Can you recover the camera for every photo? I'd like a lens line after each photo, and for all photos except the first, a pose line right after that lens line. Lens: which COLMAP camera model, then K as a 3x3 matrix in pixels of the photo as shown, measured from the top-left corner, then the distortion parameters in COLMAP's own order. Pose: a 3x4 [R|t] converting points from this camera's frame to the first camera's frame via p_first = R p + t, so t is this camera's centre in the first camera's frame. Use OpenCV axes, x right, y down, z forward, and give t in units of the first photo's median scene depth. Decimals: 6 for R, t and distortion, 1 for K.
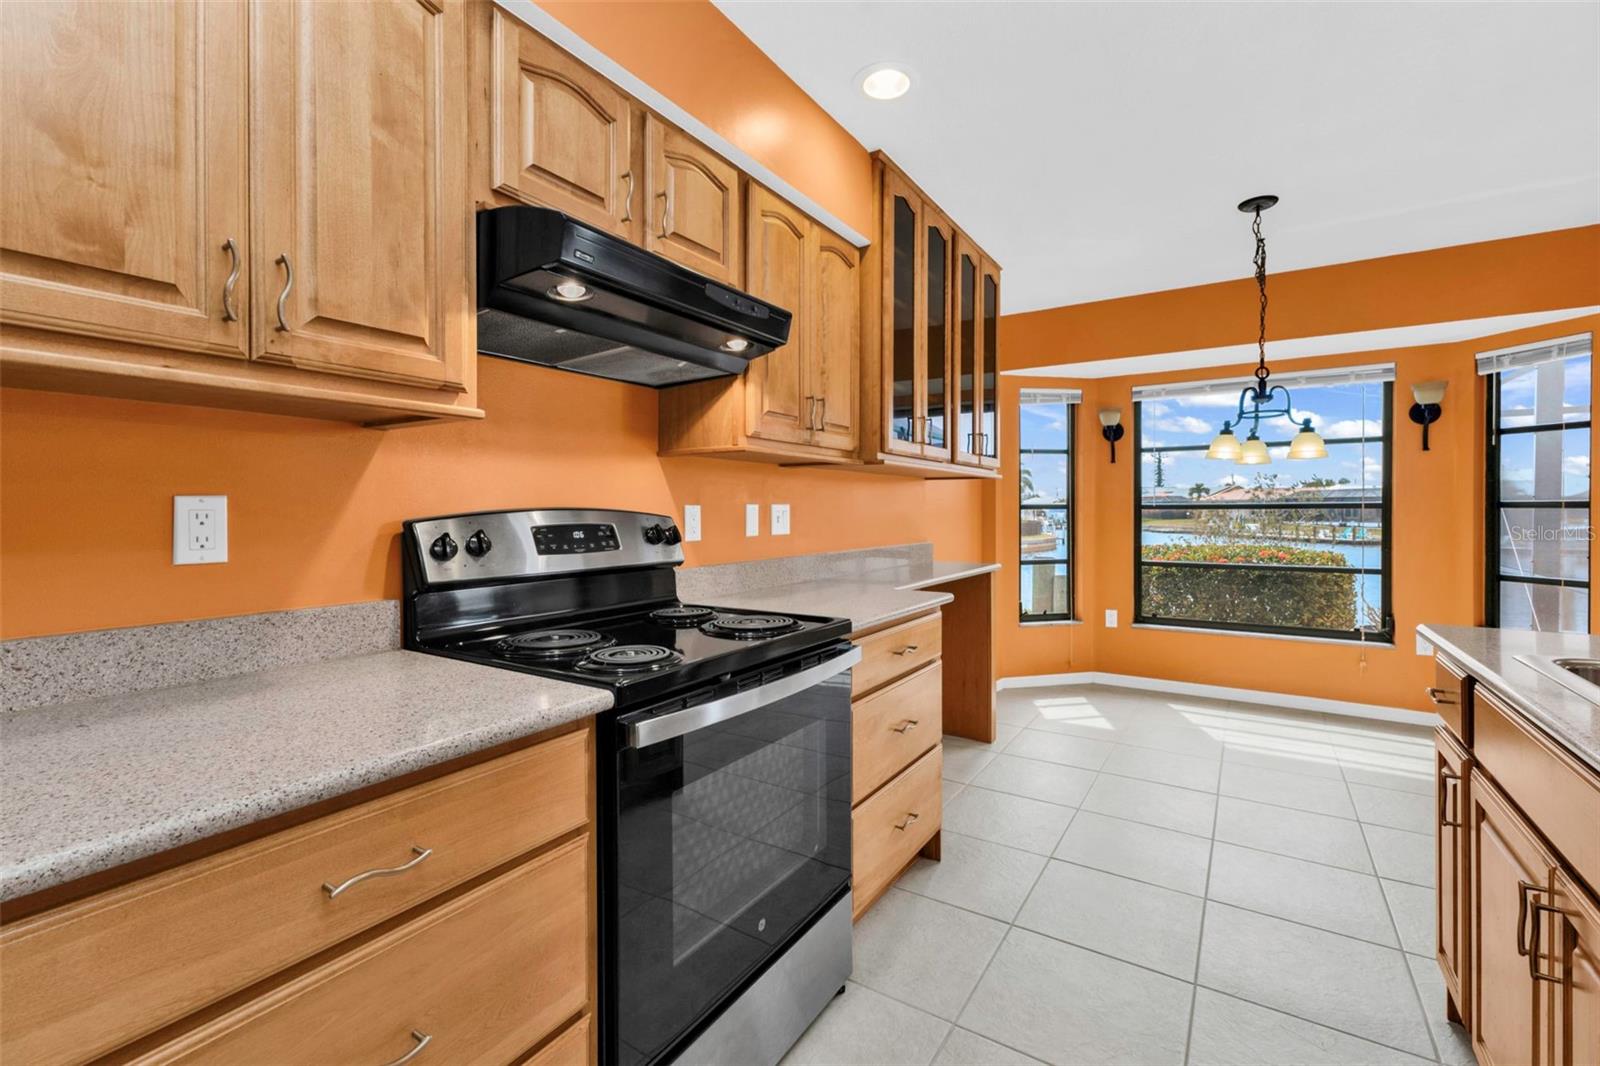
lens RADIAL K [[684.0, 0, 794.6], [0, 684.0, 514.2], [0, 0, 1]] dist [0.003765, -0.000132]
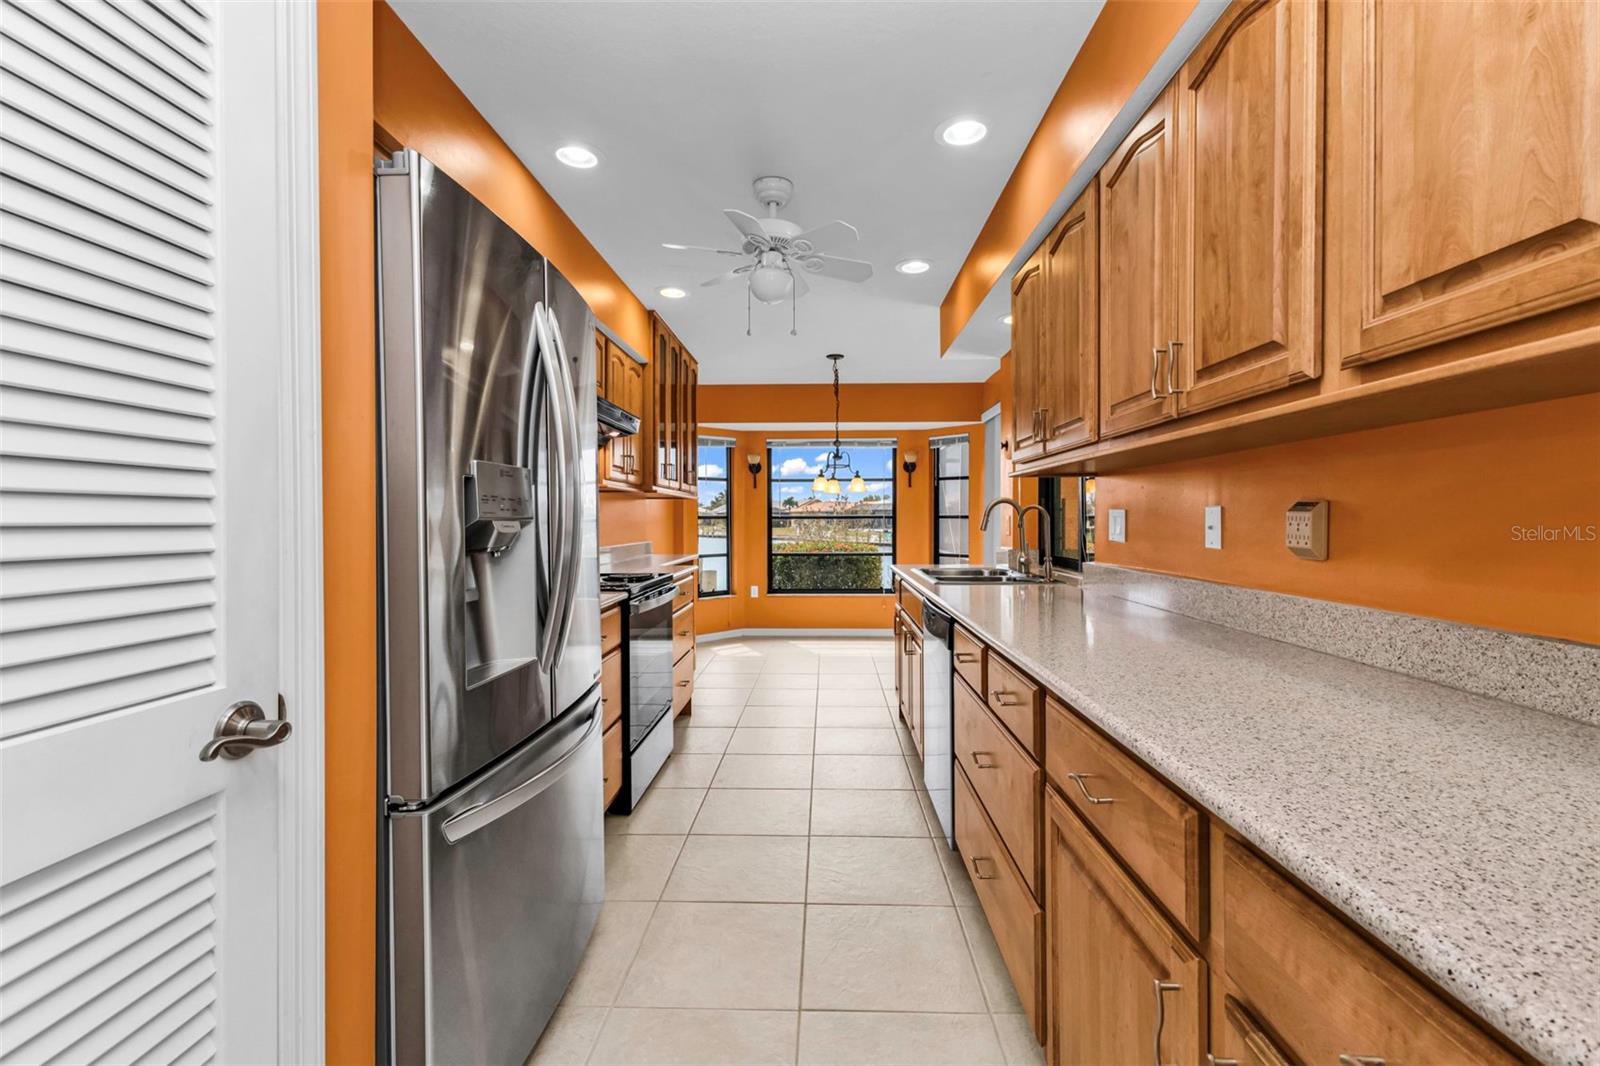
lens RADIAL K [[759.7, 0, 800.0], [0, 759.7, 533.0], [0, 0, 1]] dist [0.000080, 0.000009]
pose [[0.849717, -0.009977, 0.527144, -0.381705], [0.004034, 0.999915, 0.012422, 0.003335], [-0.527223, -0.008429, 0.849685, -0.541287]]
